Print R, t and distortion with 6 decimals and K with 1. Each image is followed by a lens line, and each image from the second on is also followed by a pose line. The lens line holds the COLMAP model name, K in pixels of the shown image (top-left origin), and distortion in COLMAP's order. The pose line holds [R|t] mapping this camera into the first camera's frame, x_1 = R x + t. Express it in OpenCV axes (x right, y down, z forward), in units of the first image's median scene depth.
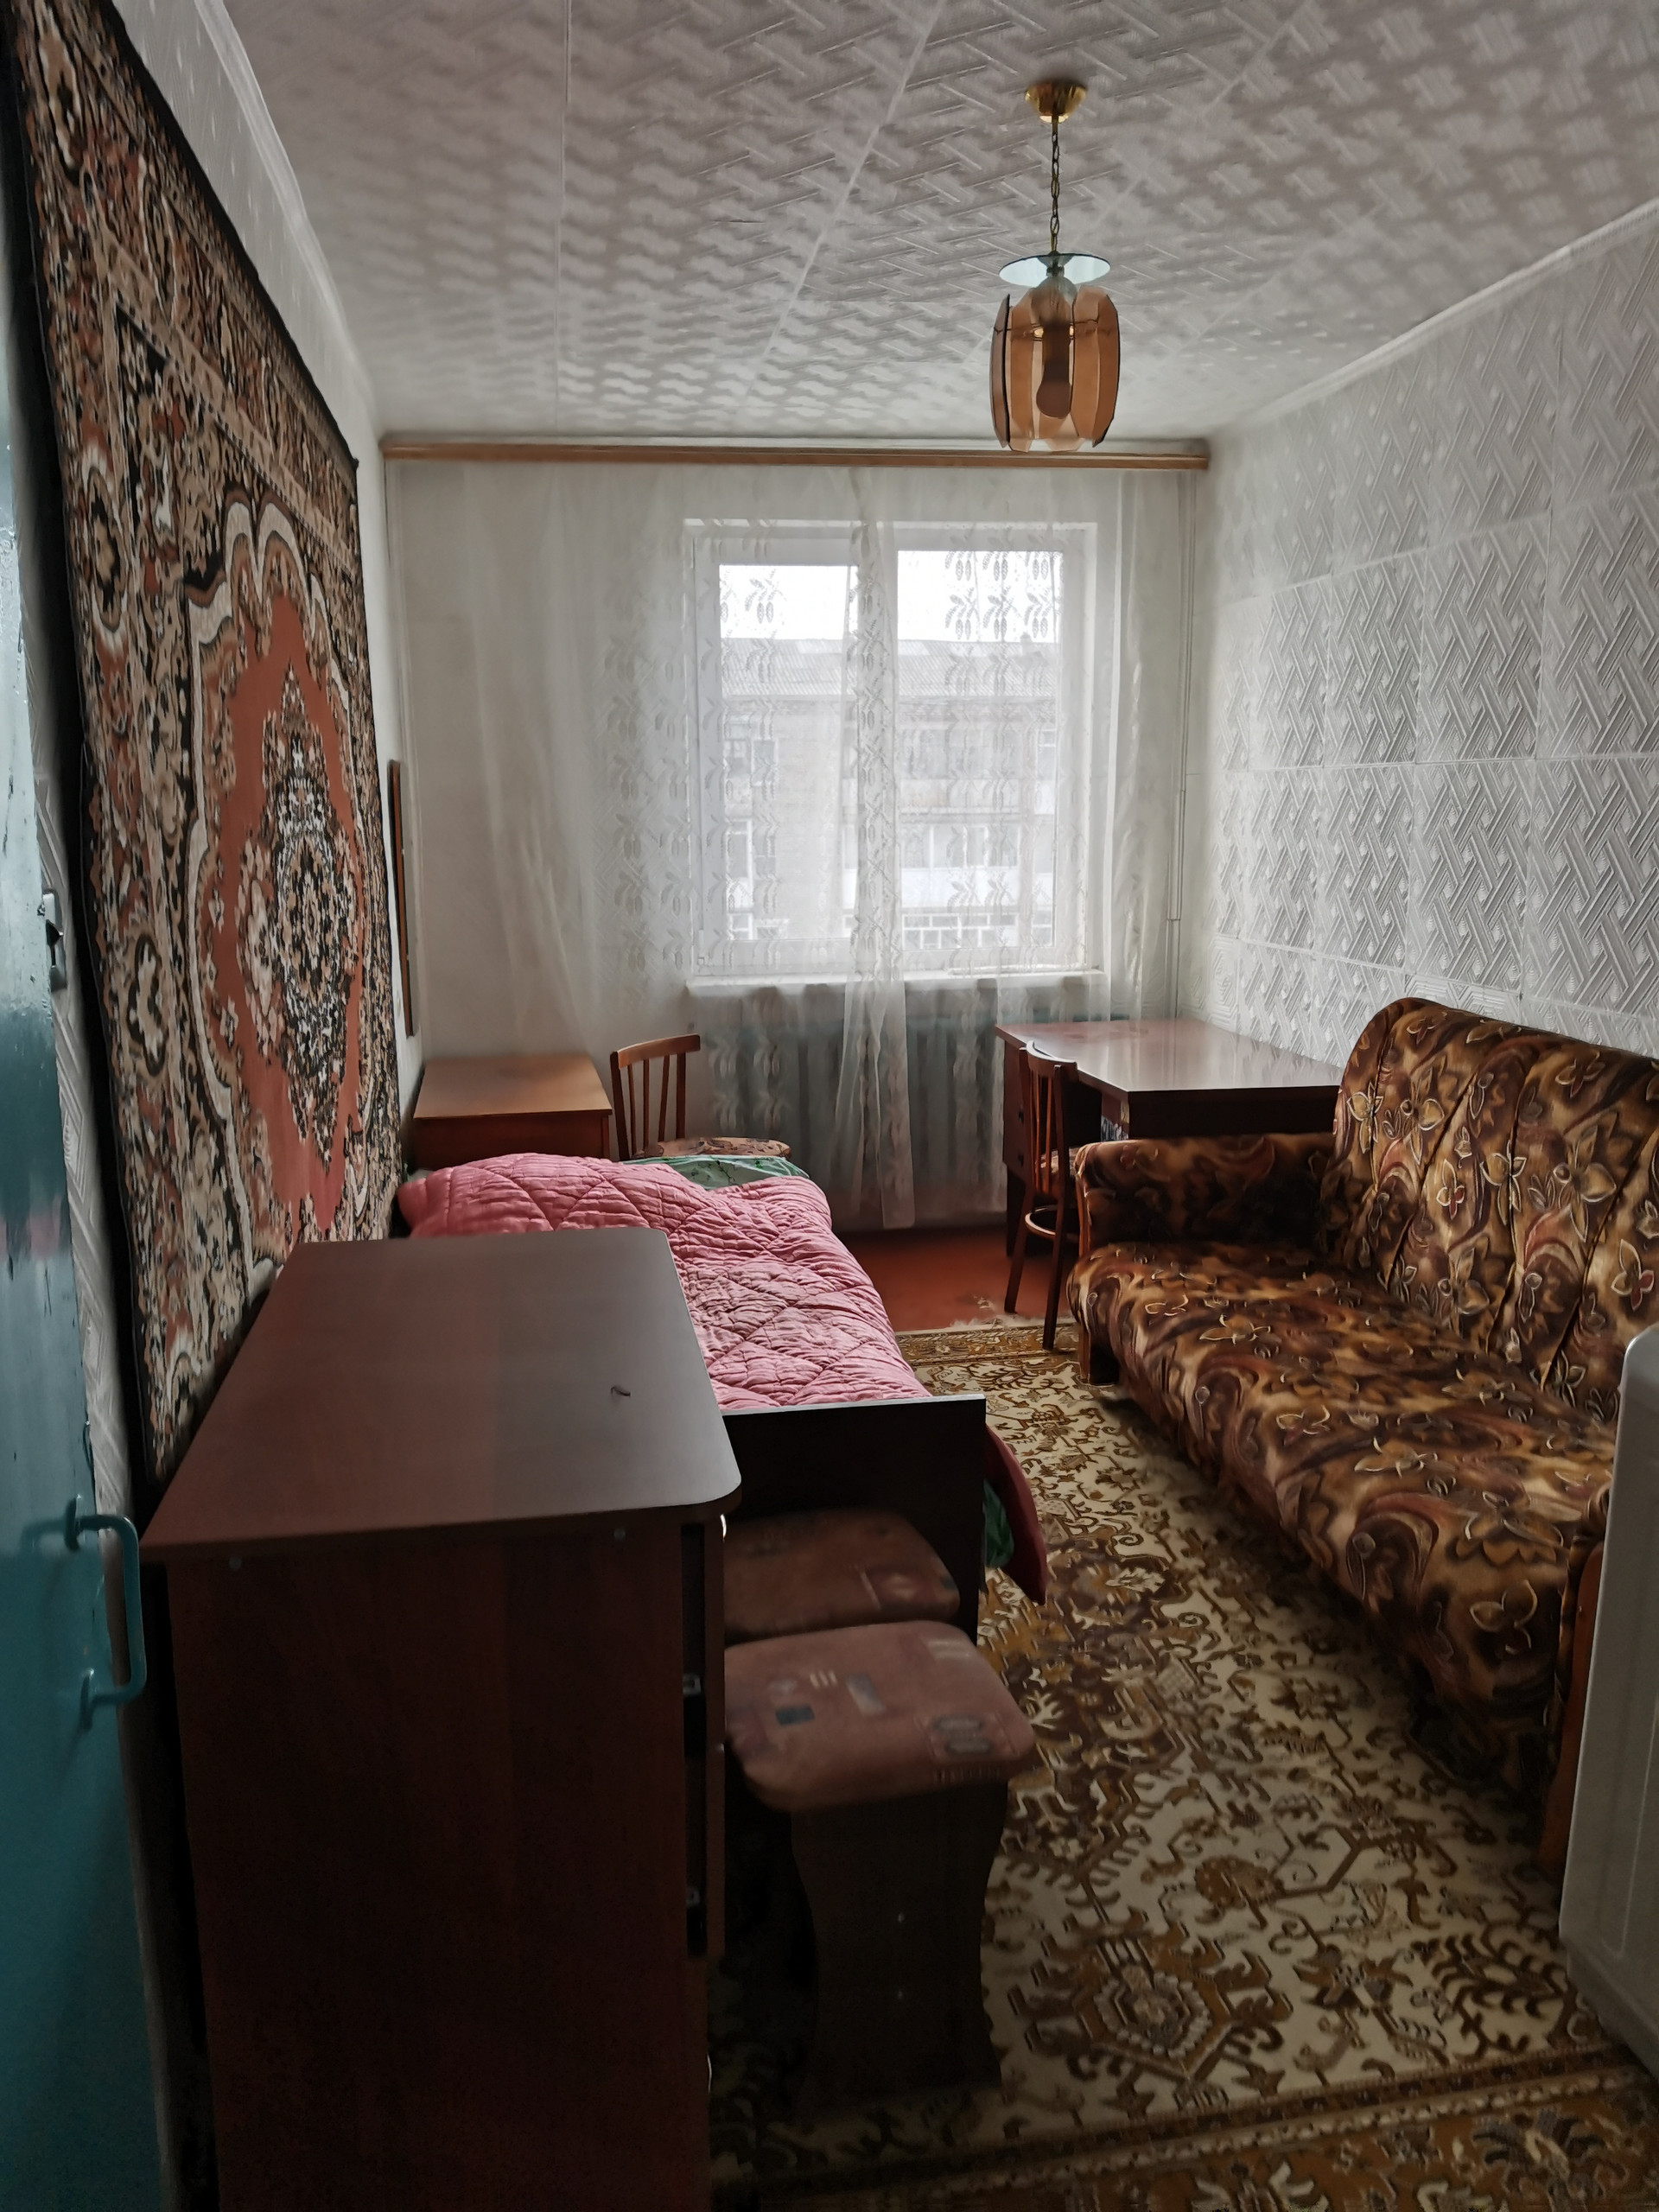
lens RADIAL K [[1675.8, 0, 823.3], [0, 1675.8, 1099.4], [0, 0, 1]] dist [0.025482, -0.095800]
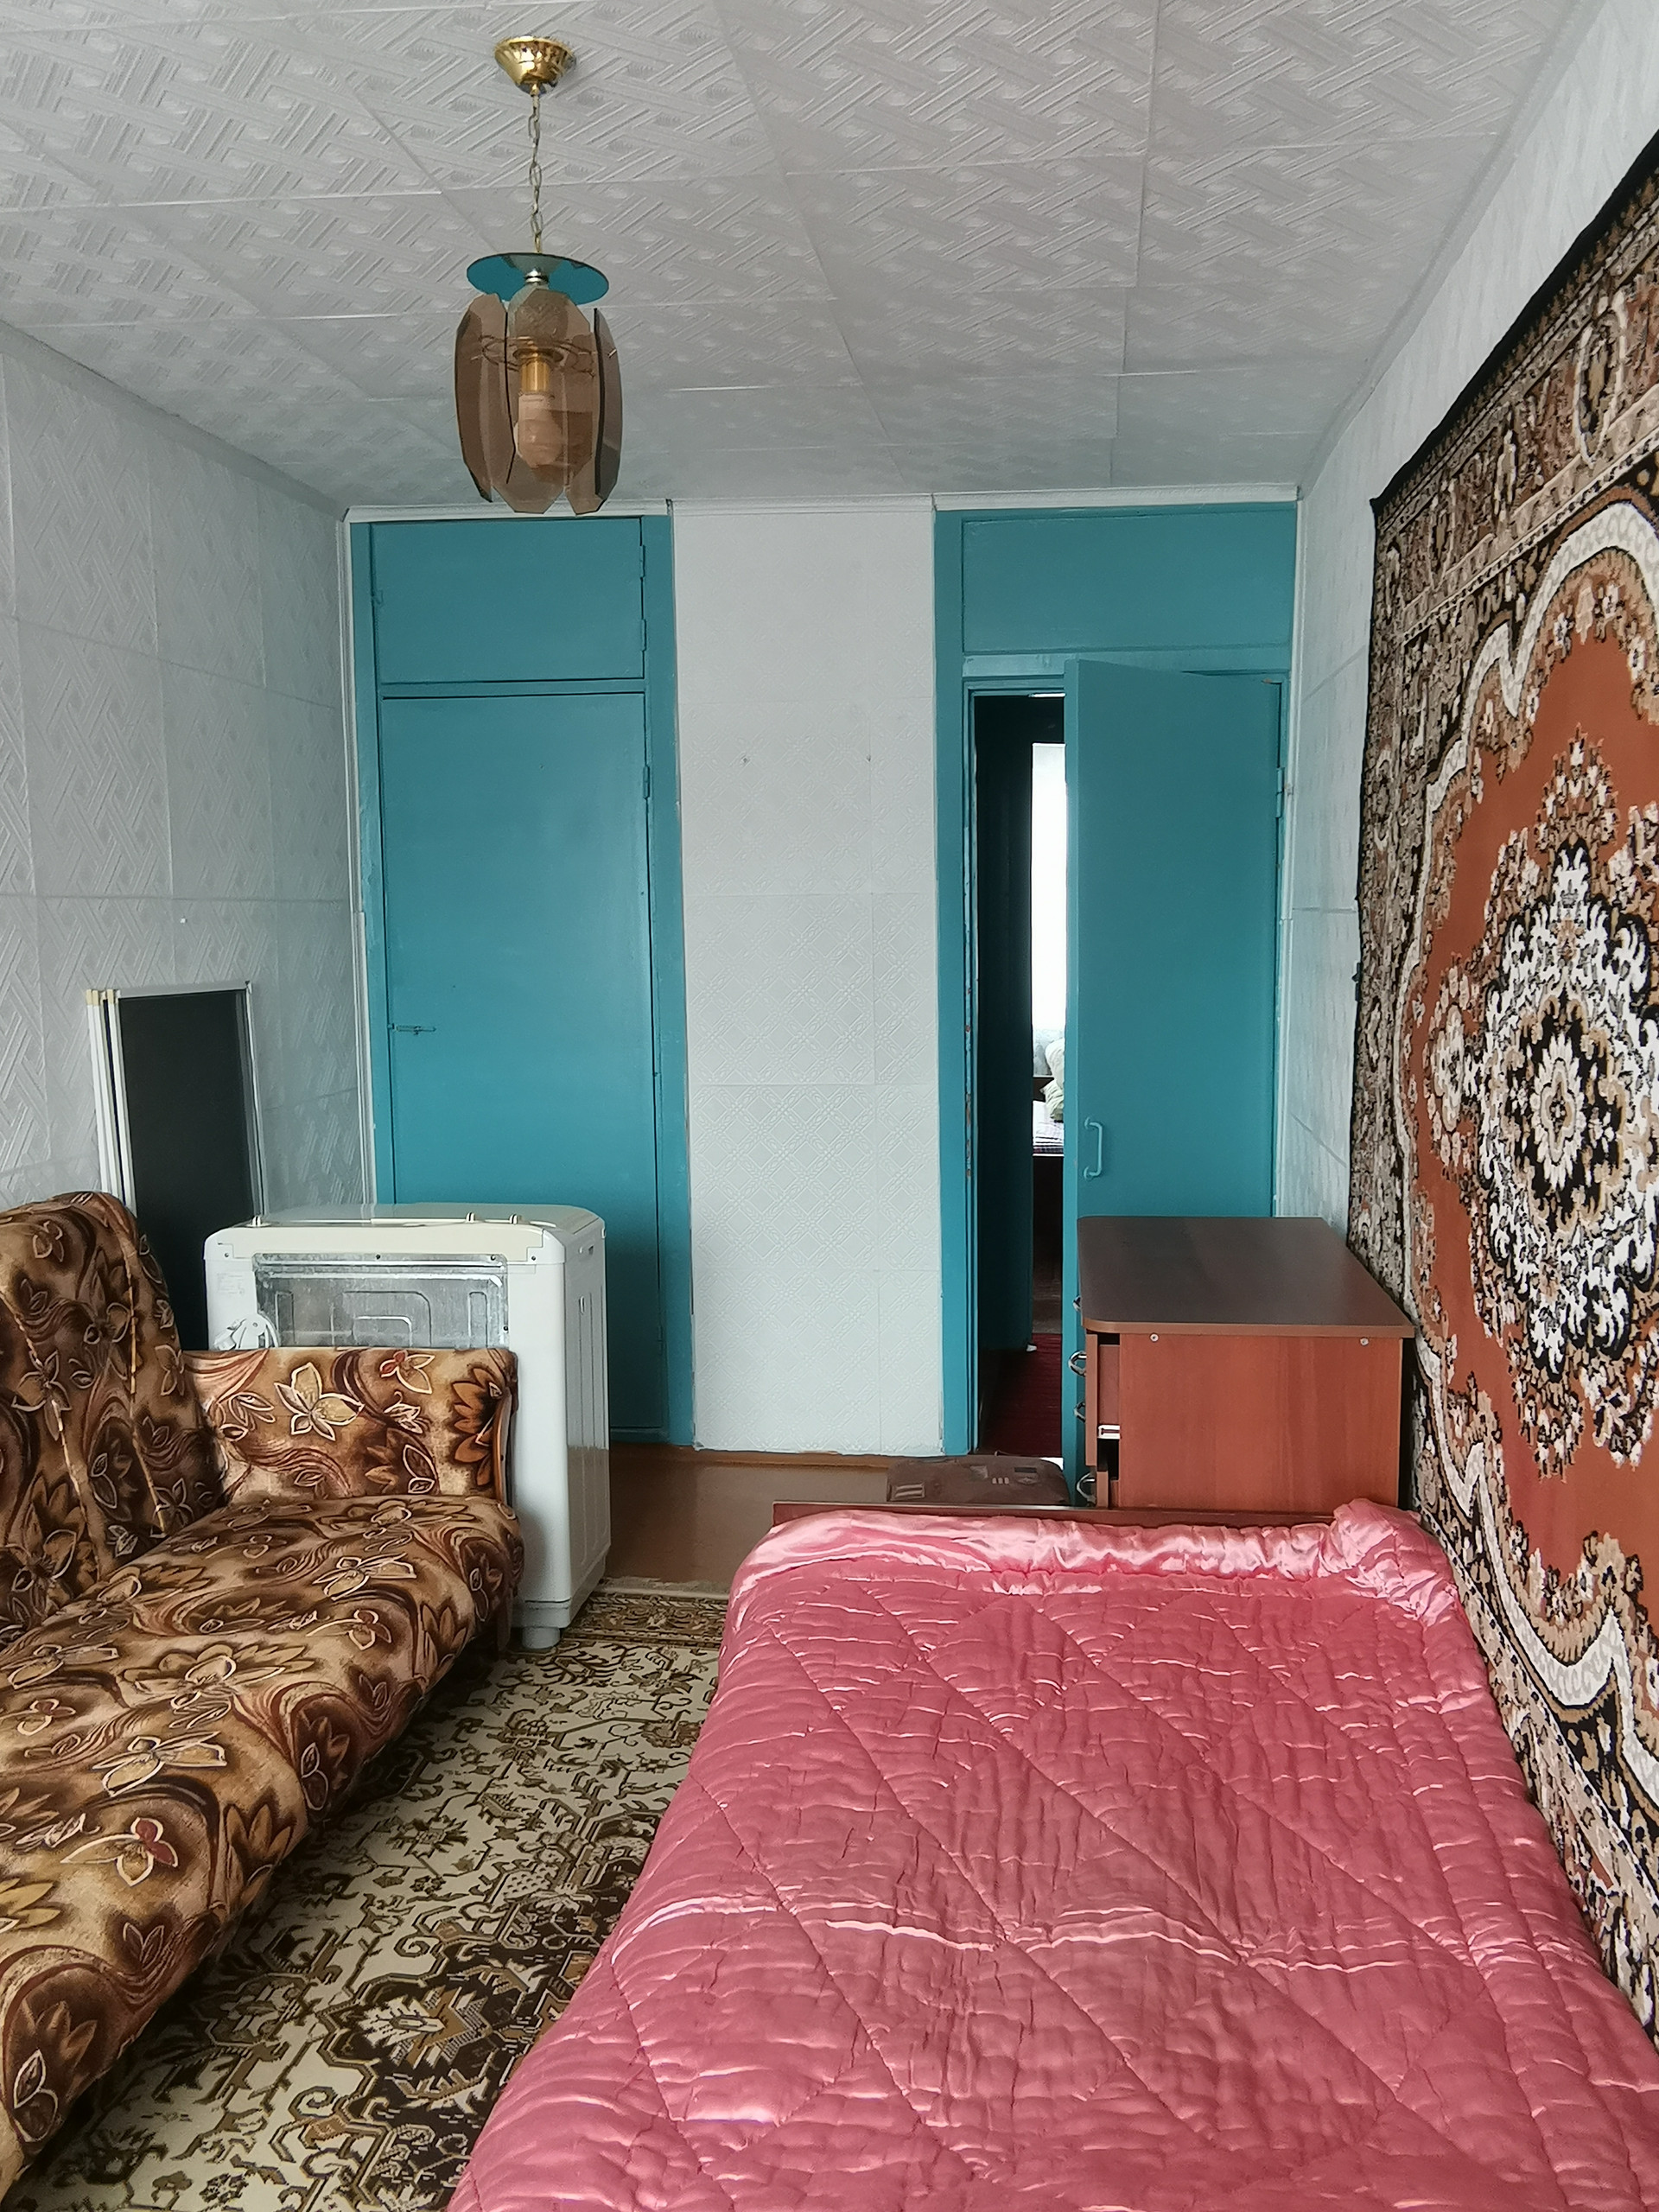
lens RADIAL K [[1745.7, 0, 829.5], [0, 1745.7, 1106.0], [0, 0, 1]] dist [0.002832, 0.004478]
pose [[-0.954368, -0.020504, 0.297929, -0.253980], [0.065247, 0.959222, 0.275021, -0.353057], [-0.291419, 0.281910, -0.914113, 1.892354]]
